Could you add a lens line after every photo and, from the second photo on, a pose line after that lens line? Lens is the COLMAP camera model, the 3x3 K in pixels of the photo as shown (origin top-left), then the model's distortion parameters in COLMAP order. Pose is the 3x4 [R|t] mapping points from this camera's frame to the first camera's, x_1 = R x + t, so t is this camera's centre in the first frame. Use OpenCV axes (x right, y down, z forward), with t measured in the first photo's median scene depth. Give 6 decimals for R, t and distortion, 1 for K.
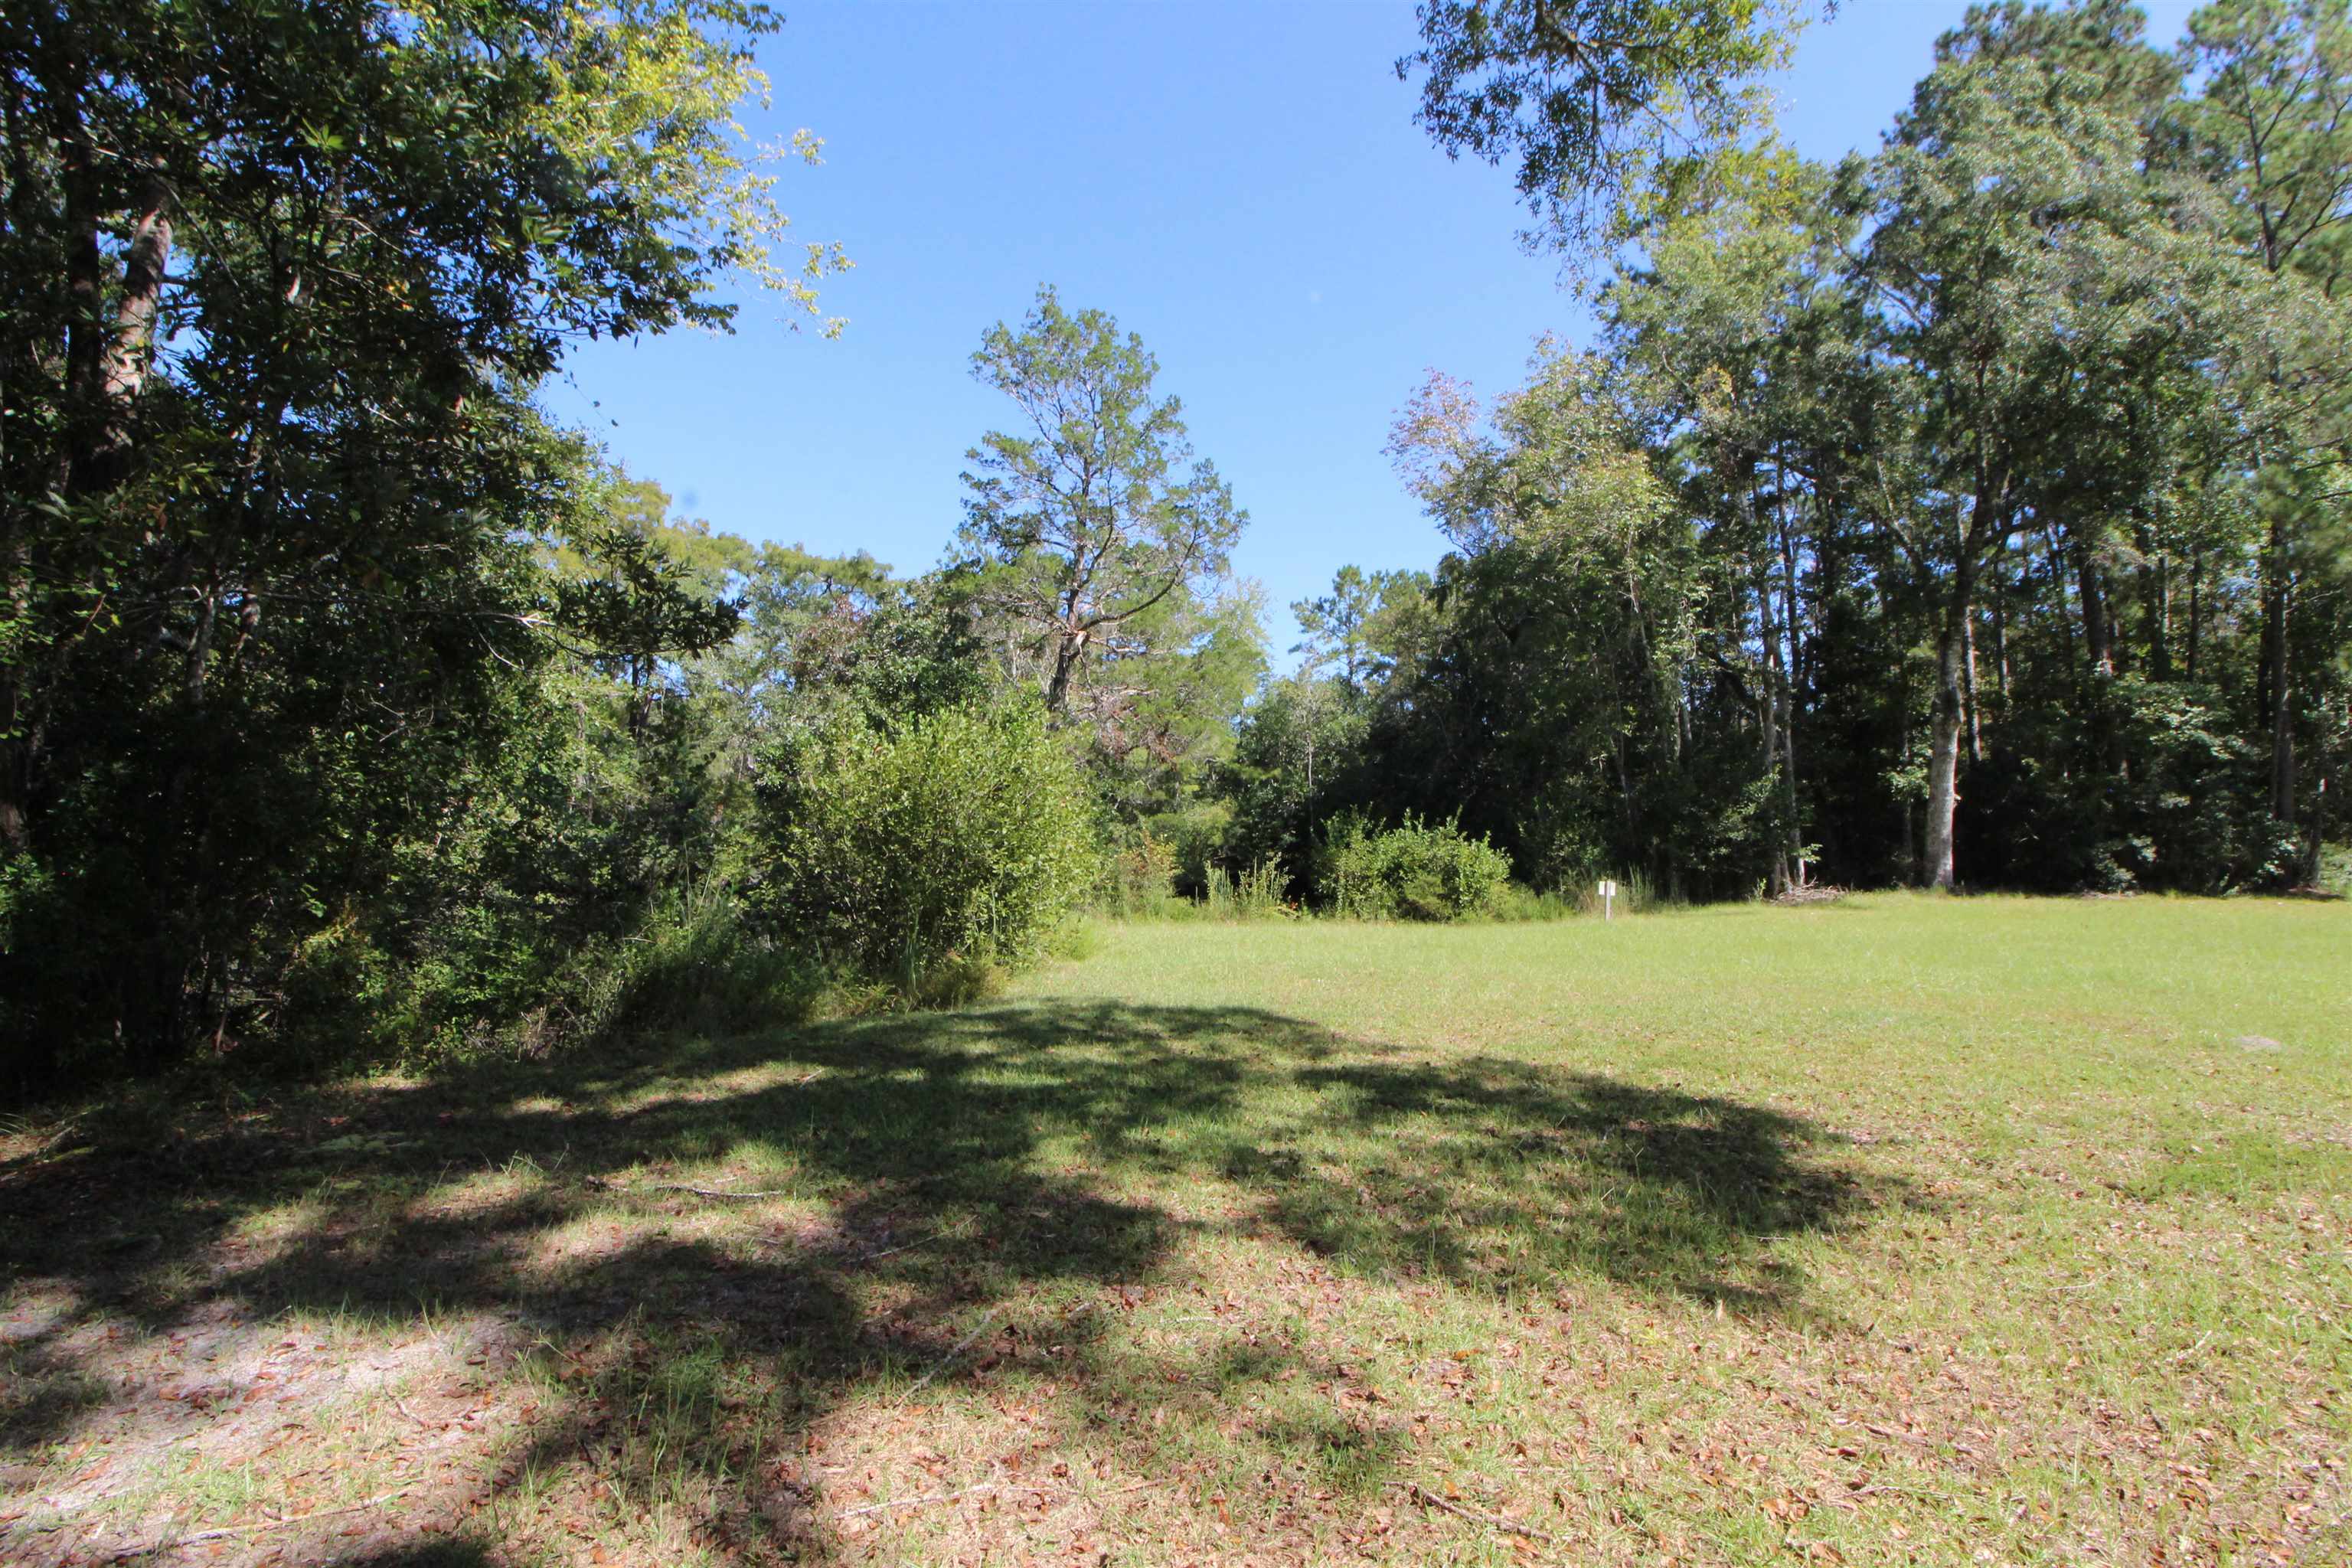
lens RADIAL K [[1082.1, 0, 1191.7], [0, 1082.1, 748.6], [0, 0, 1]] dist [0.000104, -0.012769]
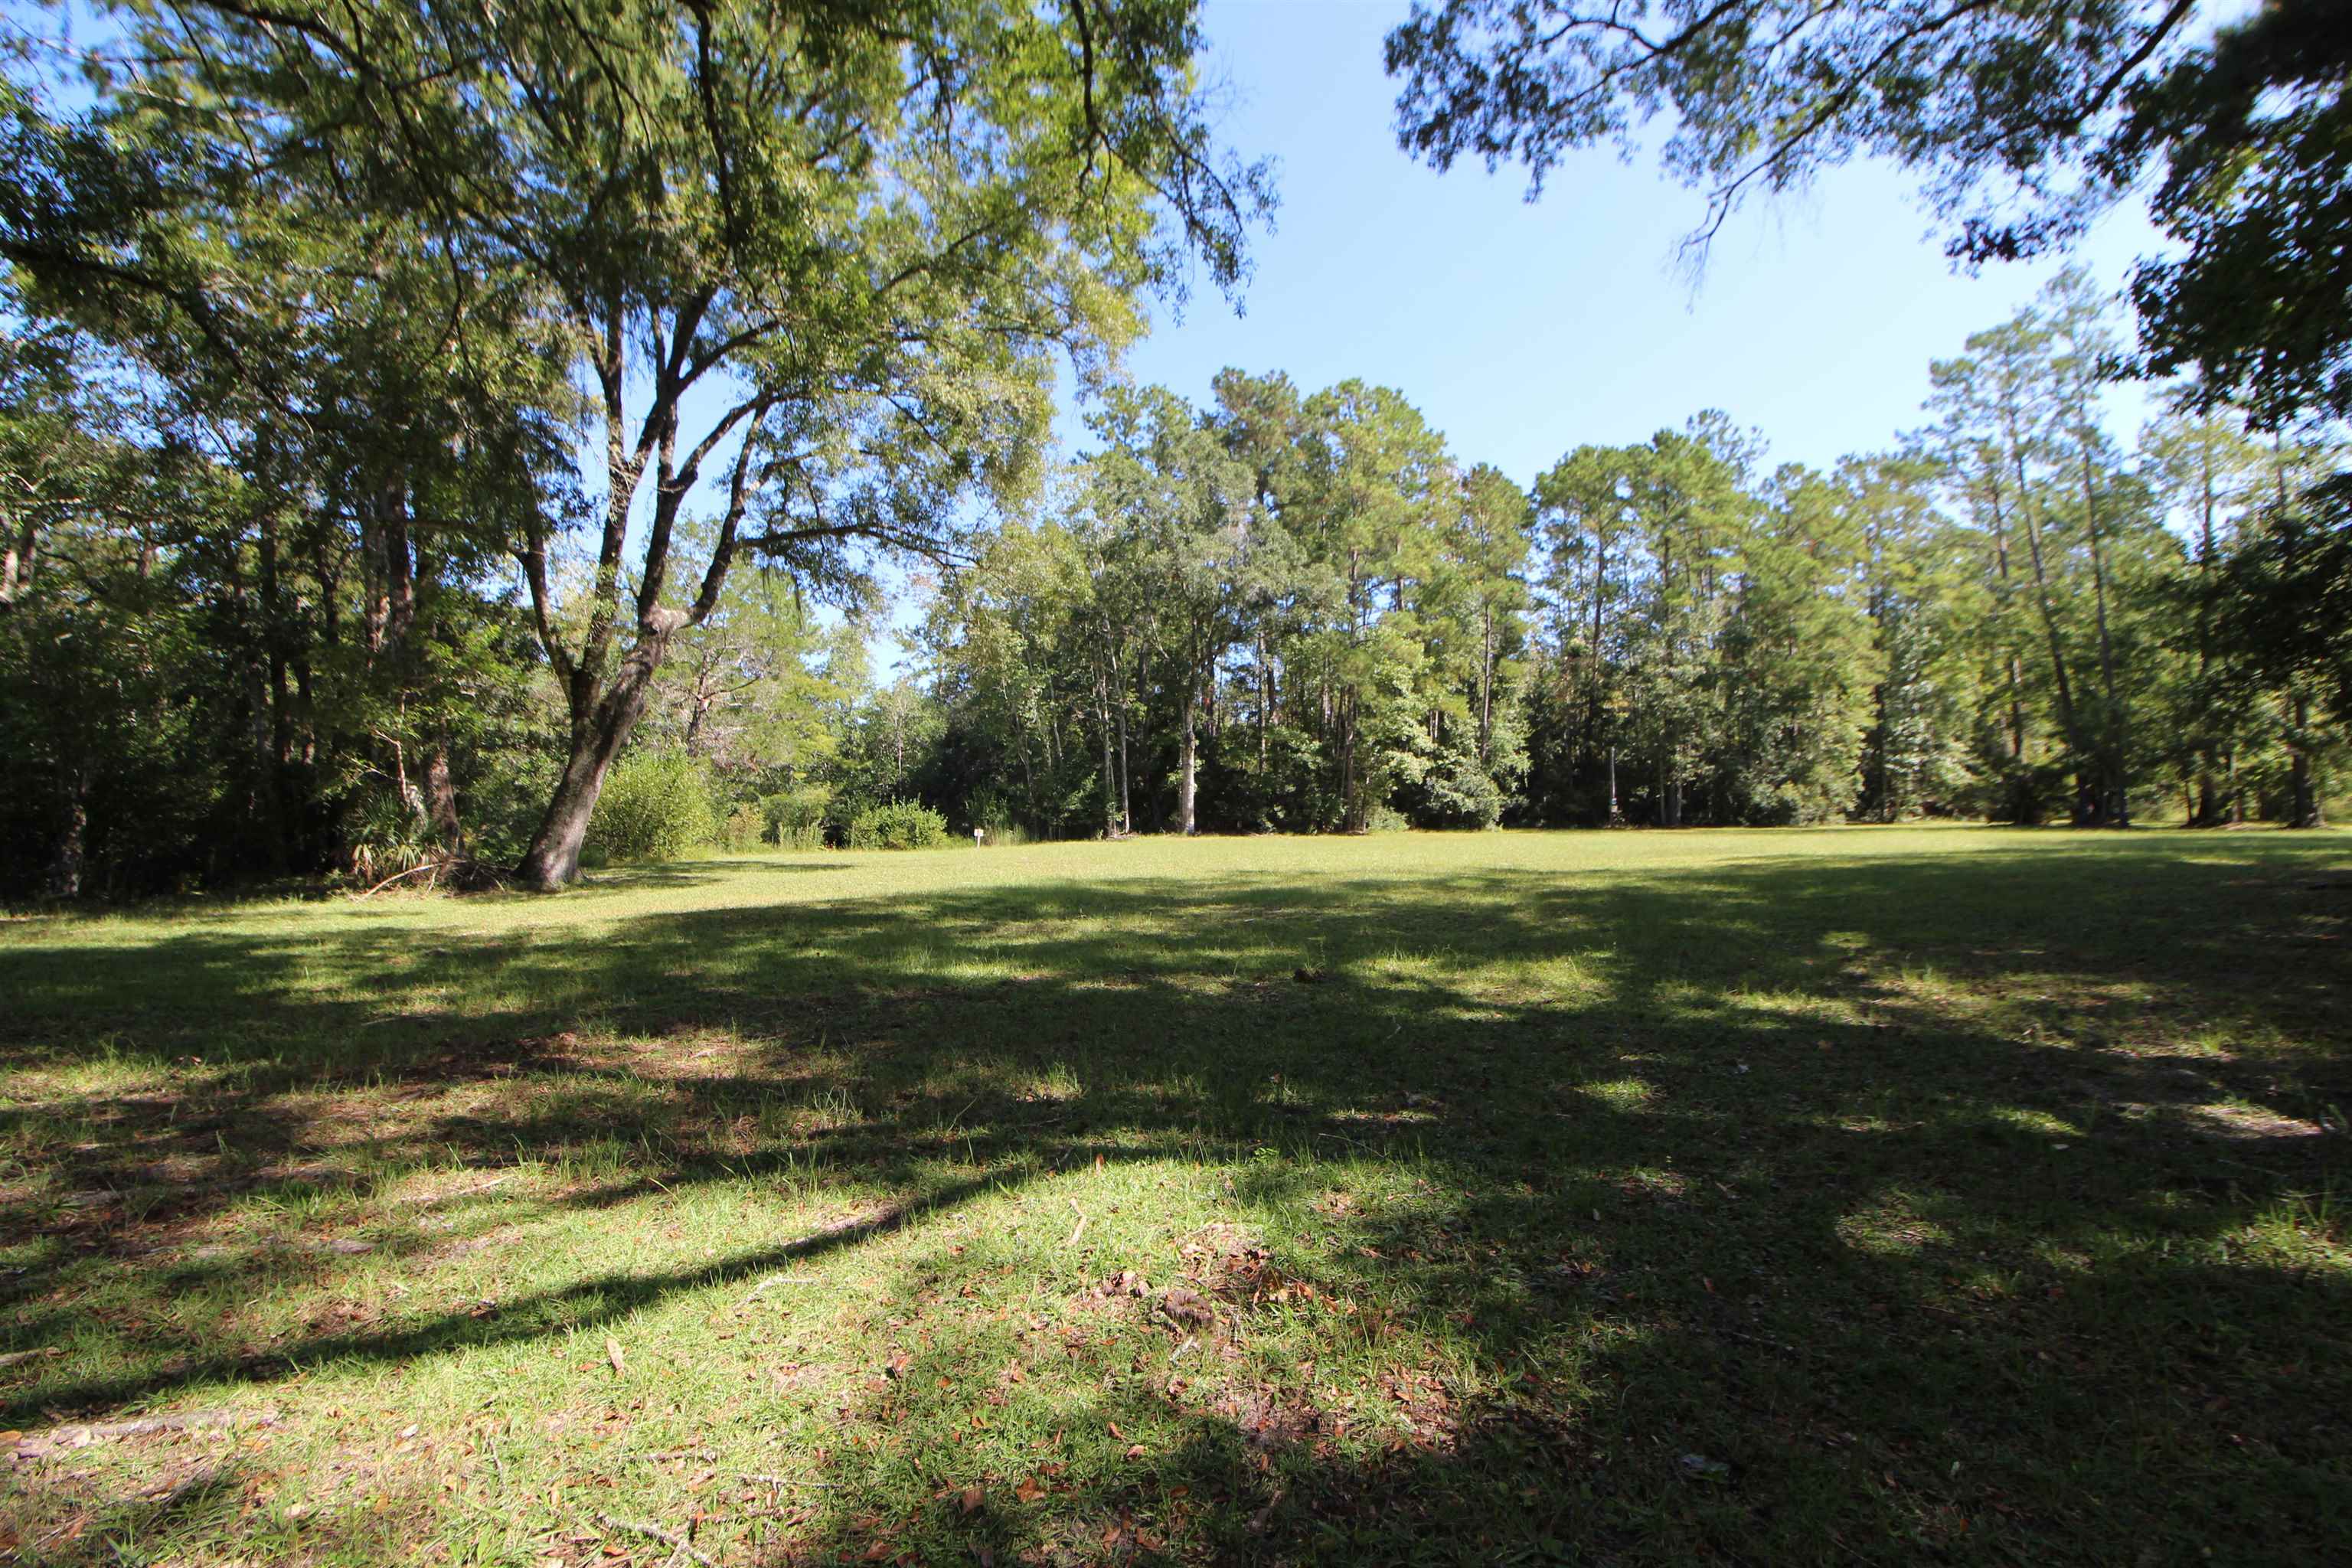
lens RADIAL K [[1082.1, 0, 1191.7], [0, 1082.1, 748.6], [0, 0, 1]] dist [0.000104, -0.012769]
pose [[0.952724, 0.008154, 0.303727, 0.109177], [-0.015263, 0.999662, 0.021041, -0.067075], [-0.303453, -0.024683, 0.952527, -0.891249]]
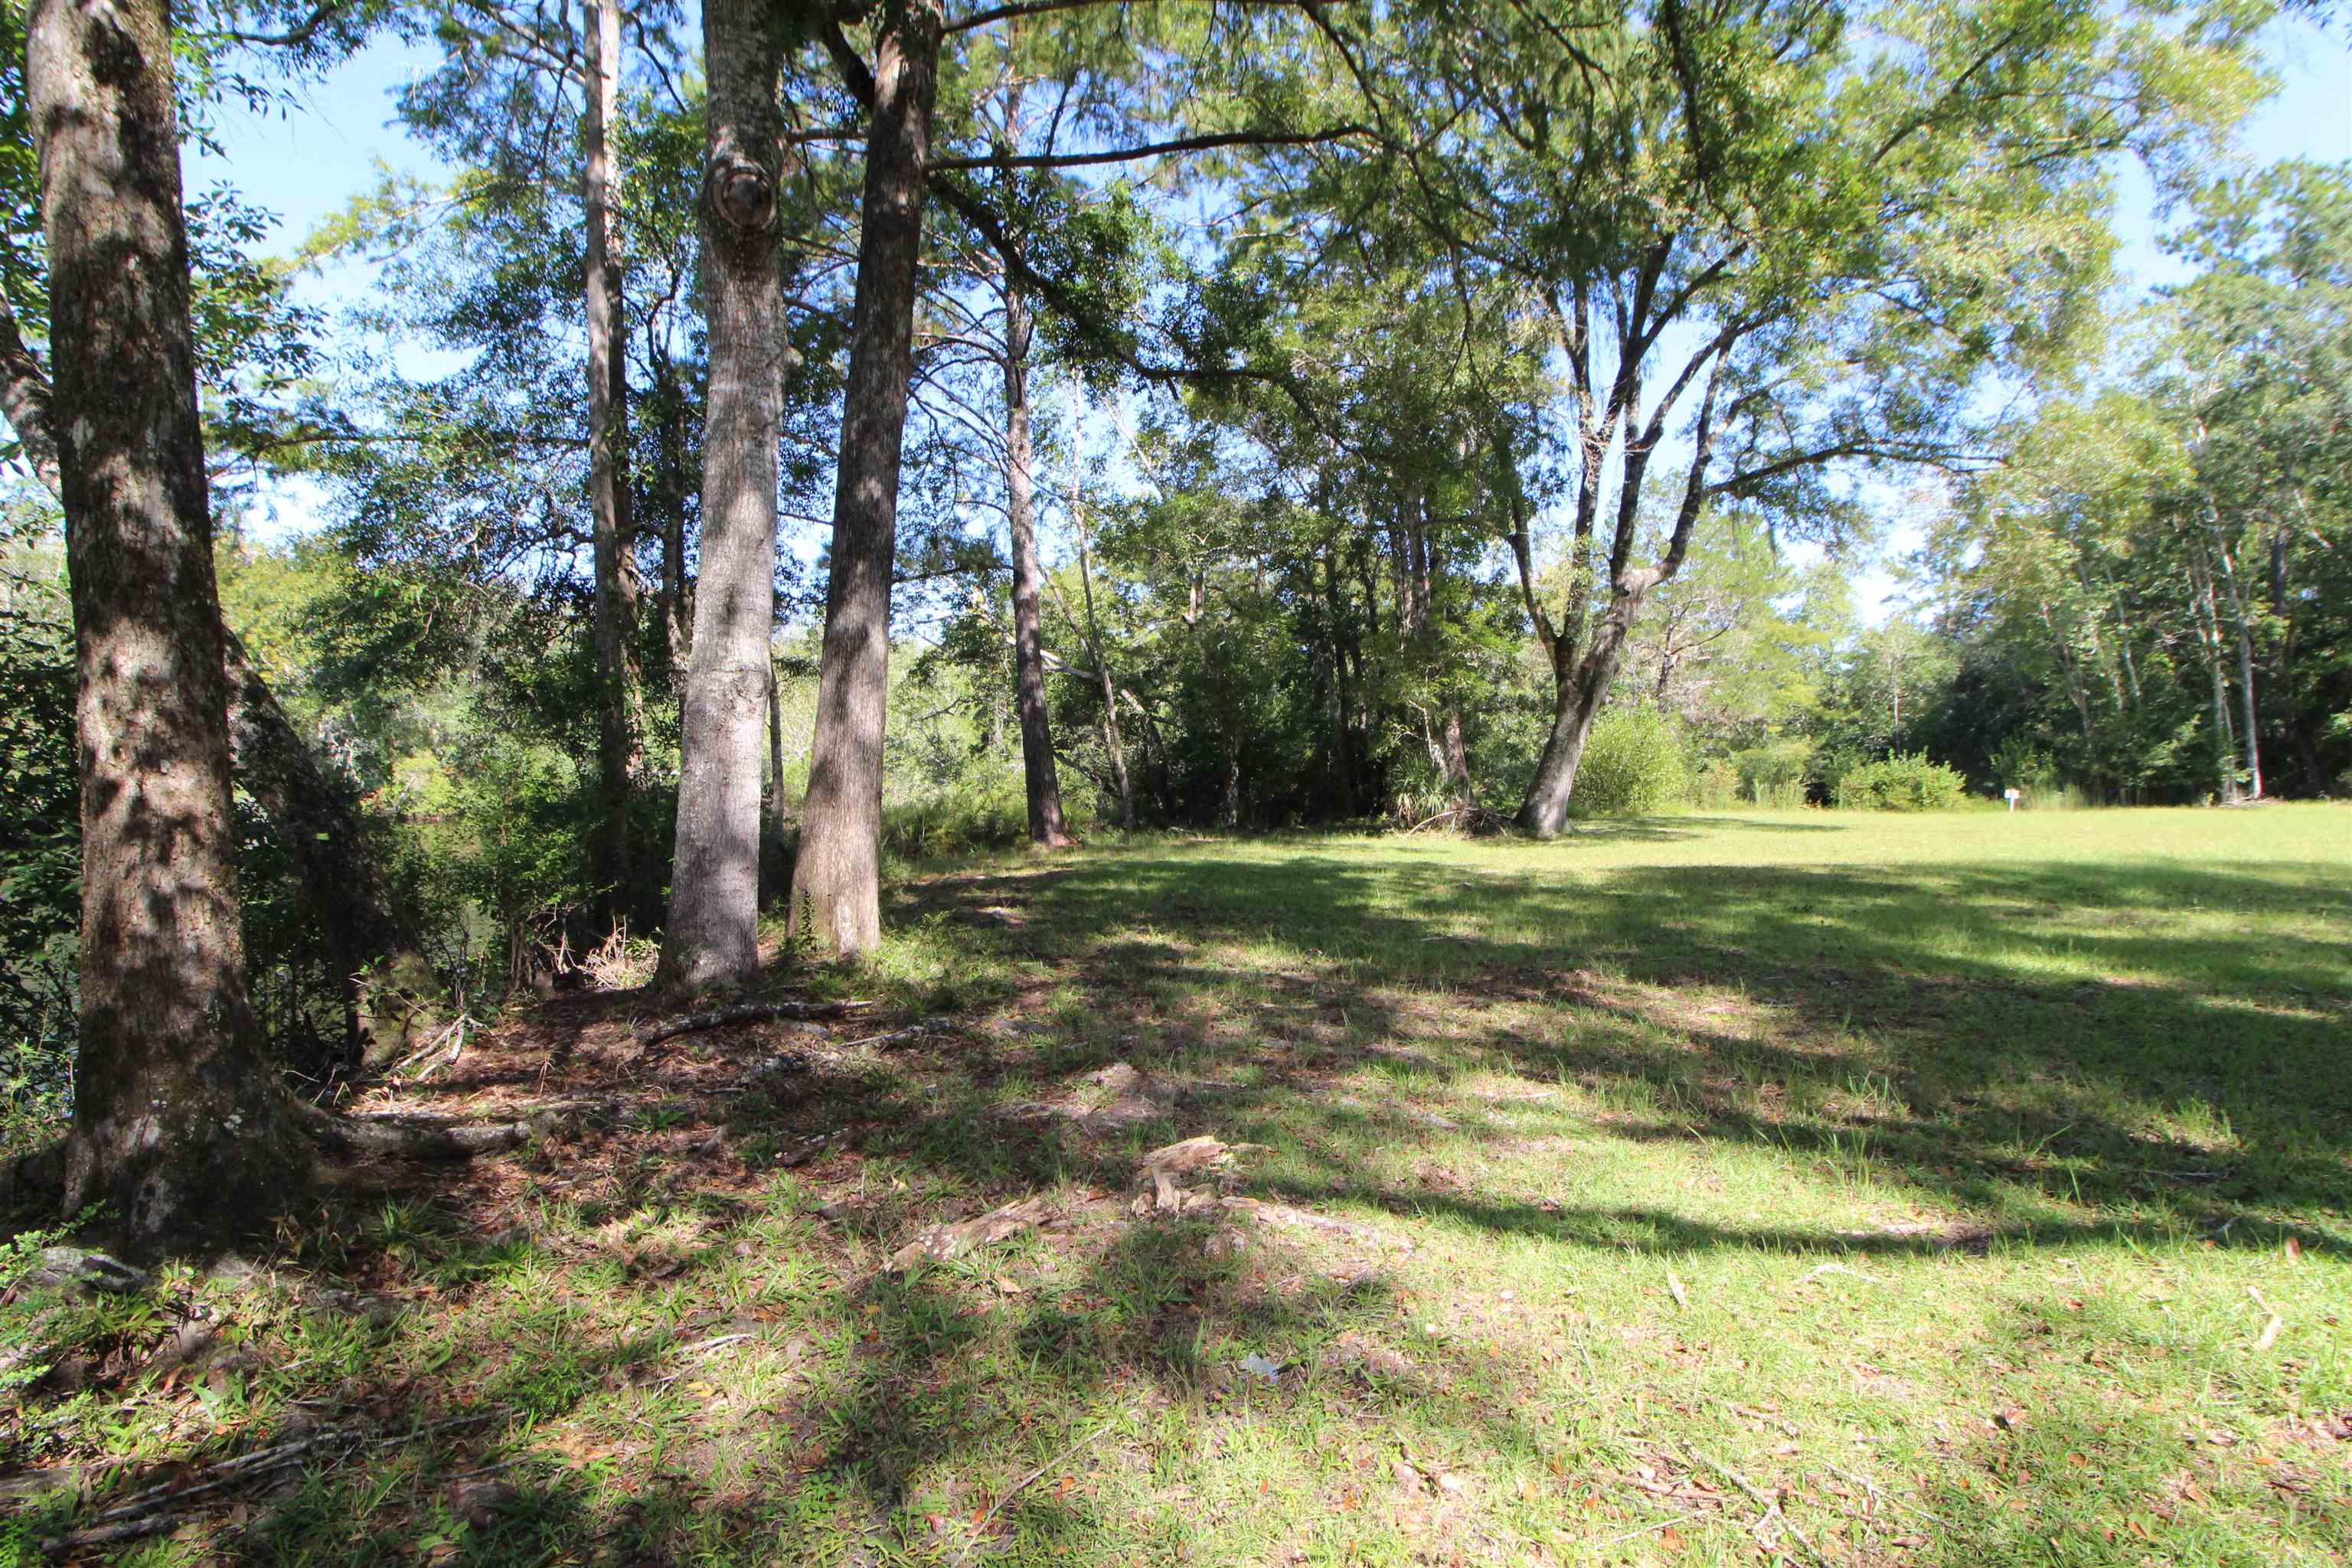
lens RADIAL K [[1082.1, 0, 1191.7], [0, 1082.1, 748.6], [0, 0, 1]] dist [0.000104, -0.012769]
pose [[0.862231, -0.015005, -0.506293, 0.101888], [0.045727, 0.997785, 0.048303, -0.066930], [0.504447, -0.064799, 0.861008, -0.890625]]
